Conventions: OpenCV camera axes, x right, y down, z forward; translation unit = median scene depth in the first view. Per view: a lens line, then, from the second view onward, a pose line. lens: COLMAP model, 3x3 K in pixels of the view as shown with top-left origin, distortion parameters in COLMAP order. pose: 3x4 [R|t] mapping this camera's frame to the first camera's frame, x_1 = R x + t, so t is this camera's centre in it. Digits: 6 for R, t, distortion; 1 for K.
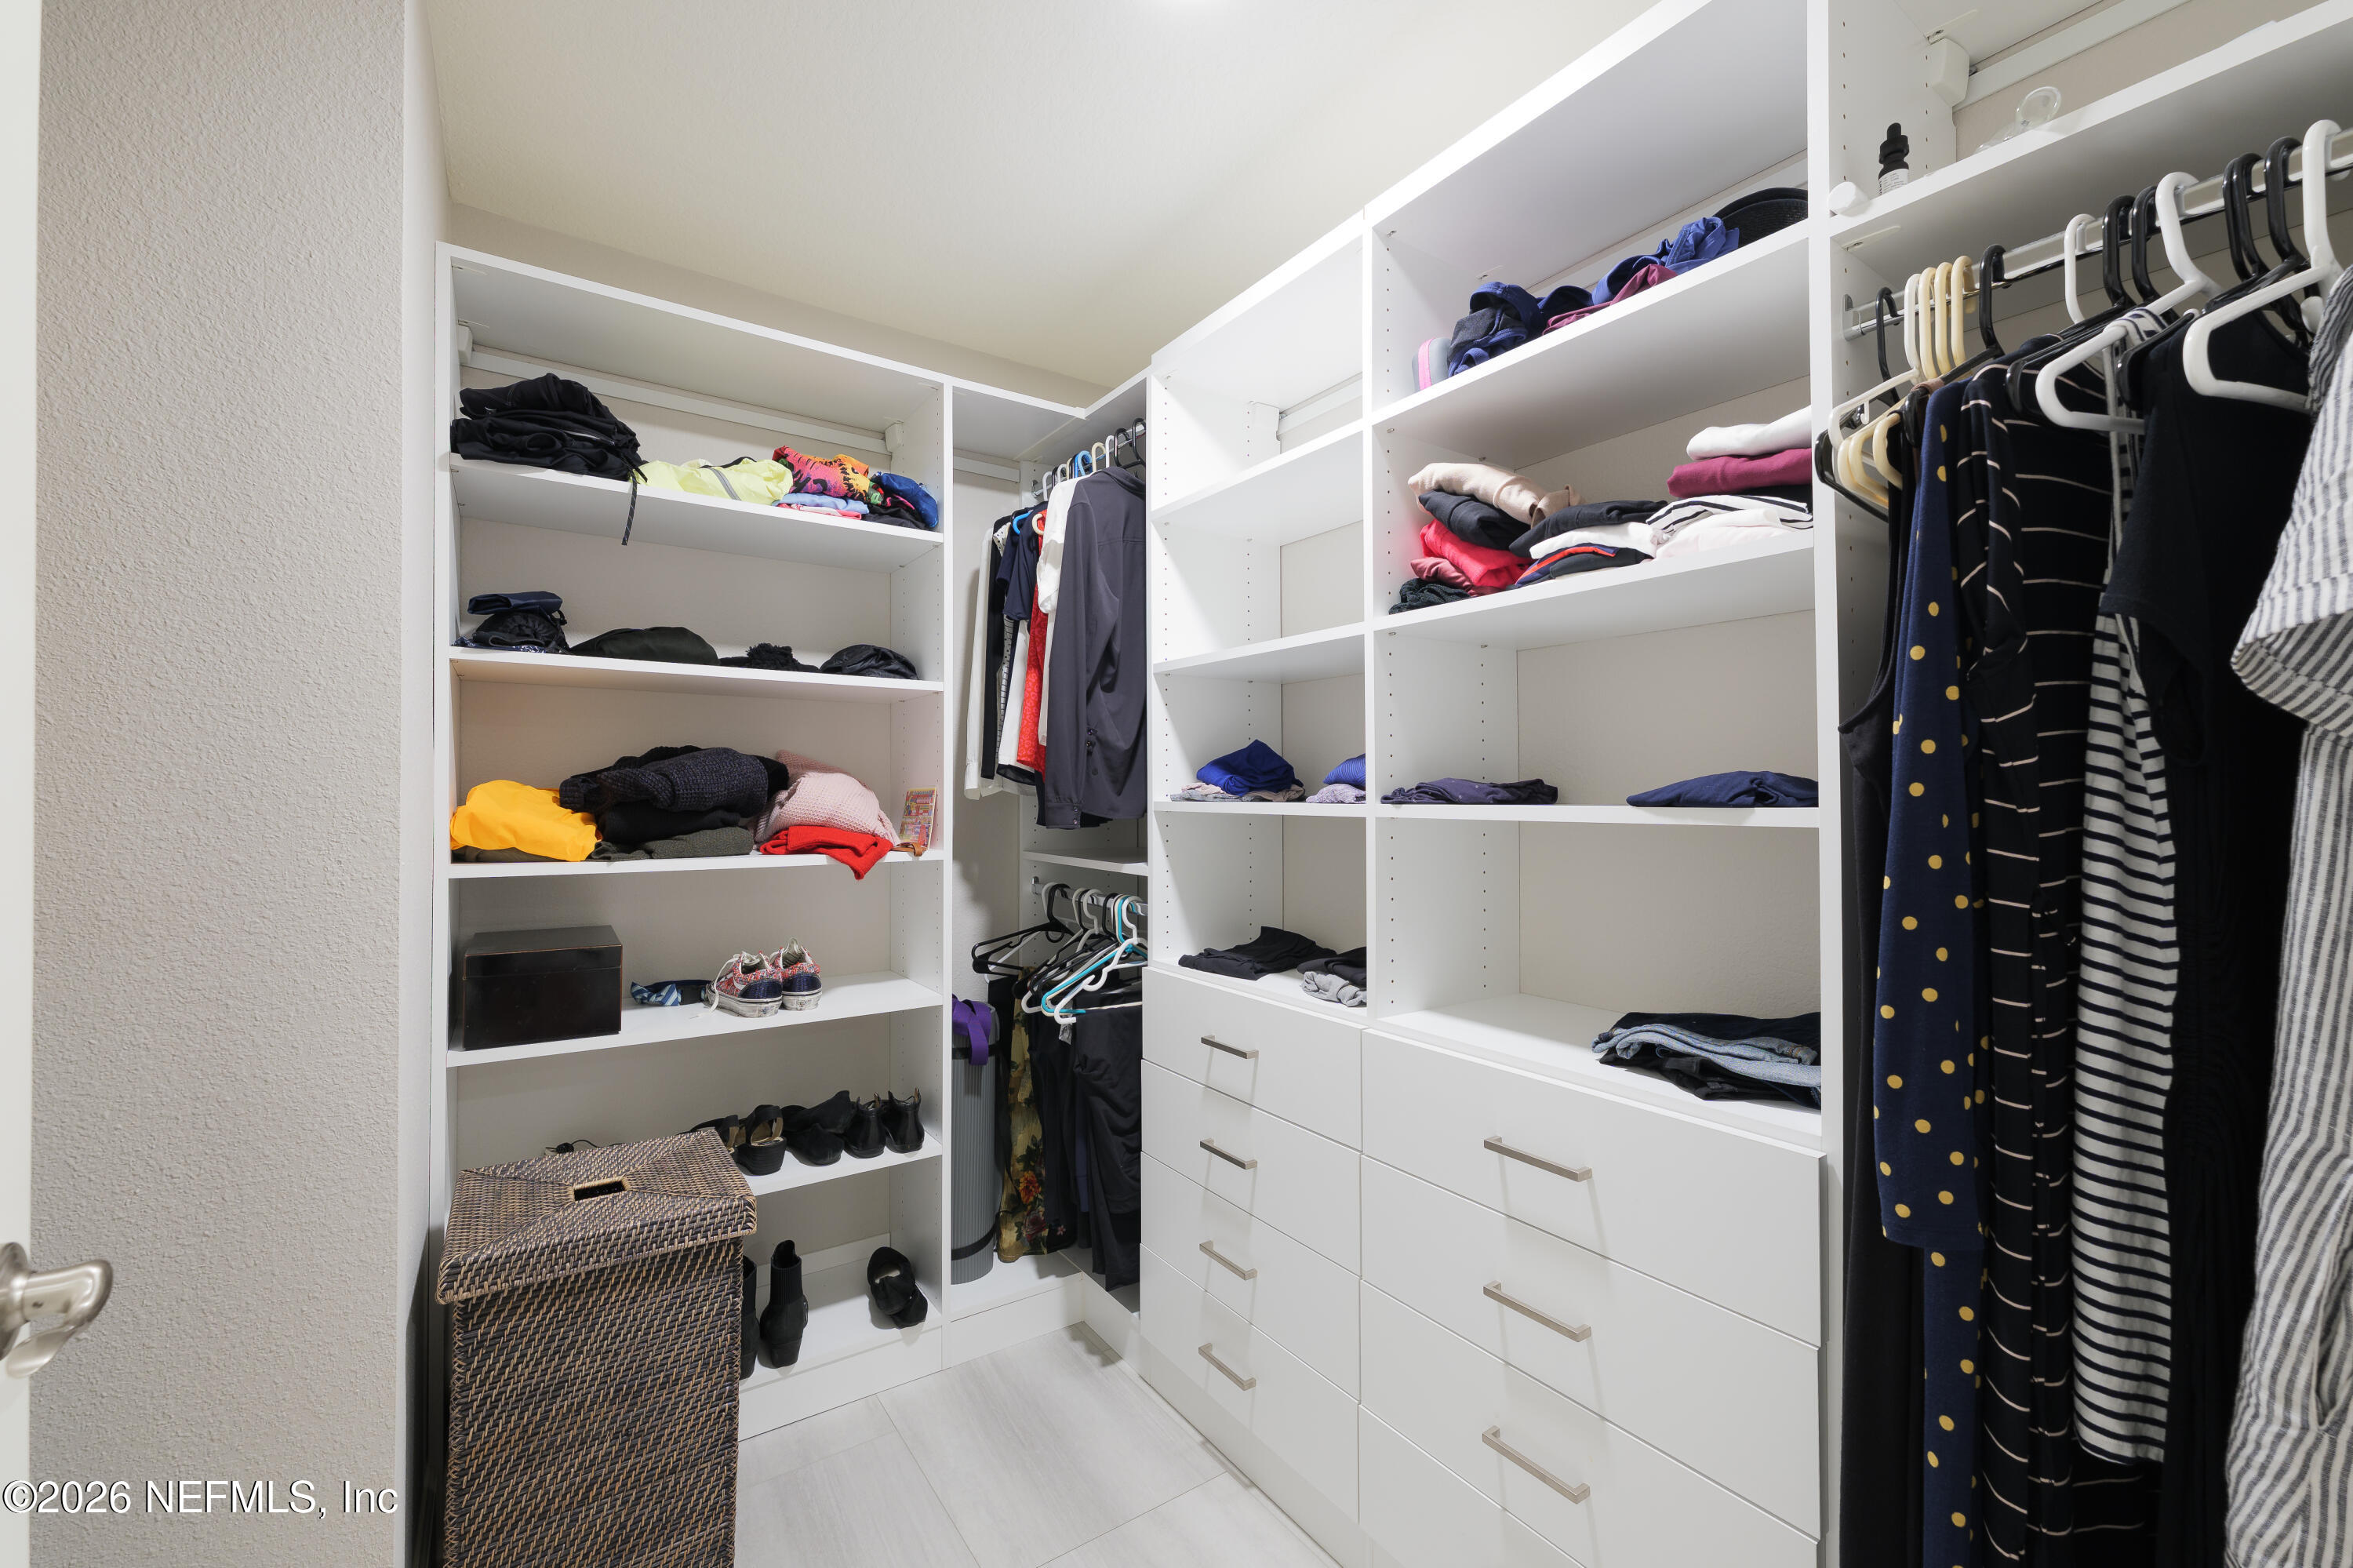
lens RADIAL K [[964.4, 0, 1177.1], [0, 964.4, 783.7], [0, 0, 1]] dist [0.002601, -0.000593]
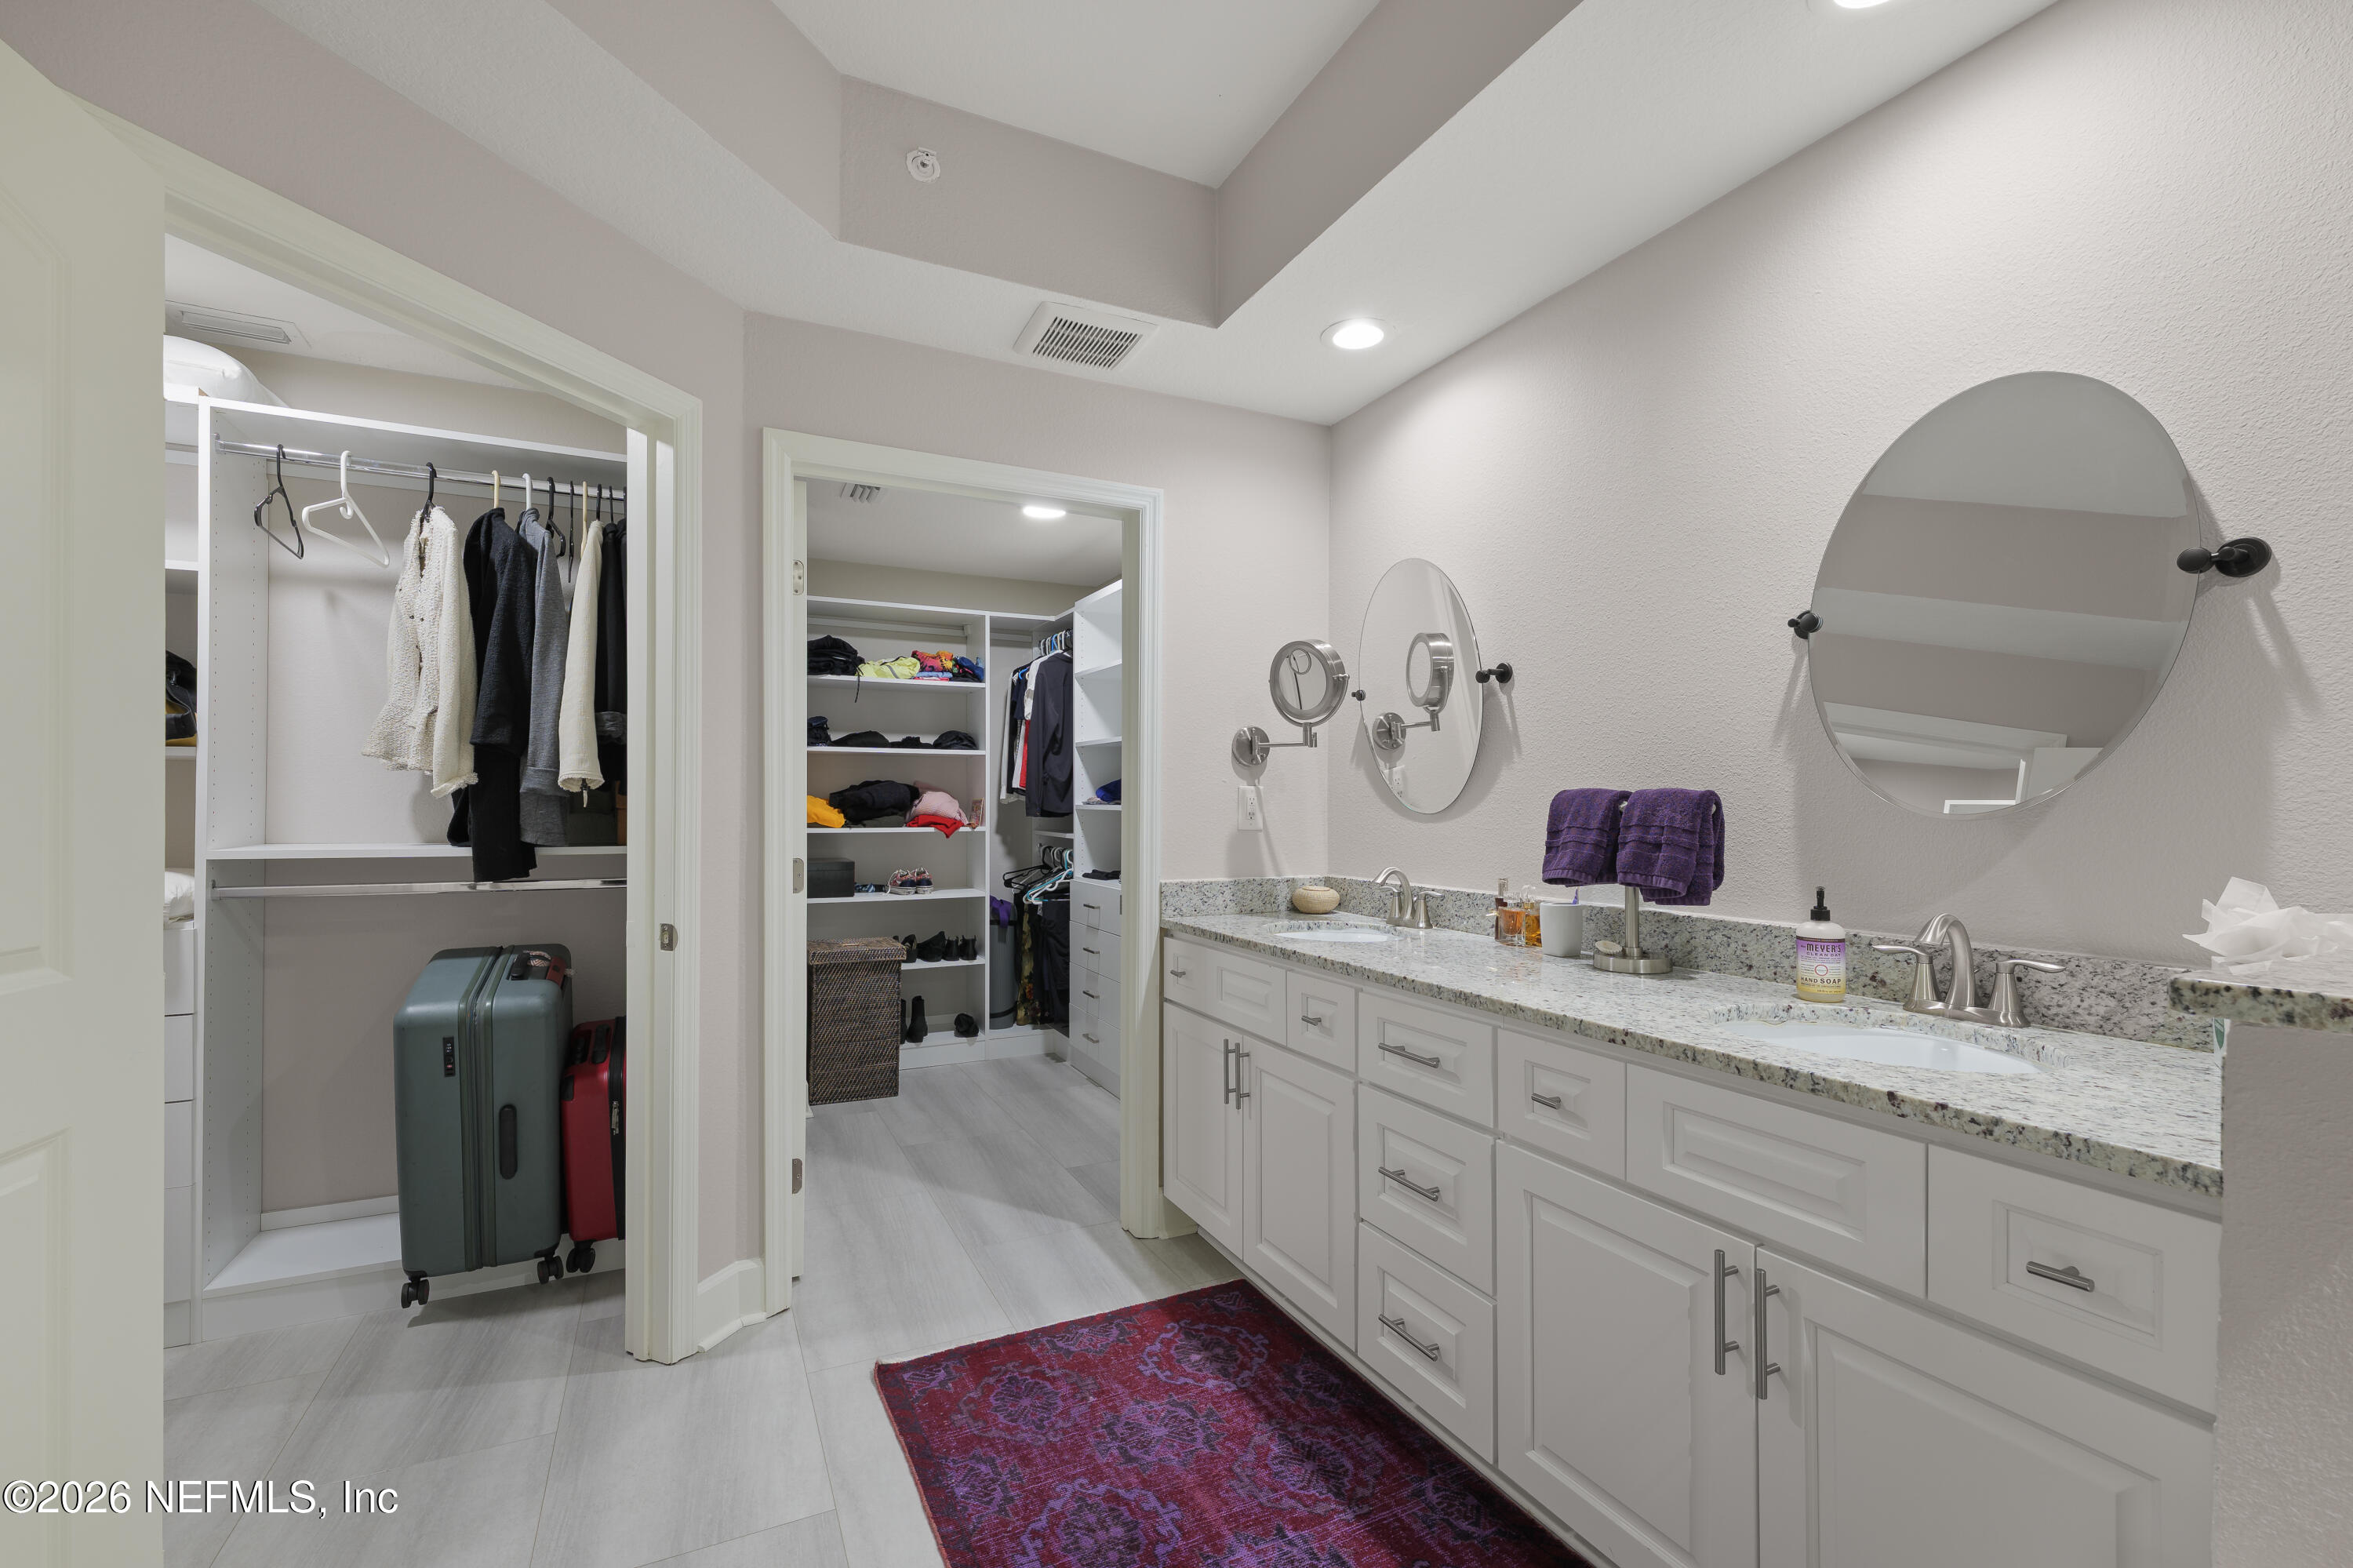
lens RADIAL K [[1008.2, 0, 1166.5], [0, 1008.2, 799.8], [0, 0, 1]] dist [0.002297, -0.000442]
pose [[0.987870, 0.000497, -0.155282, 0.537247], [0.000828, 0.999964, 0.008469, -0.012095], [0.155281, -0.008494, 0.987834, -1.243329]]
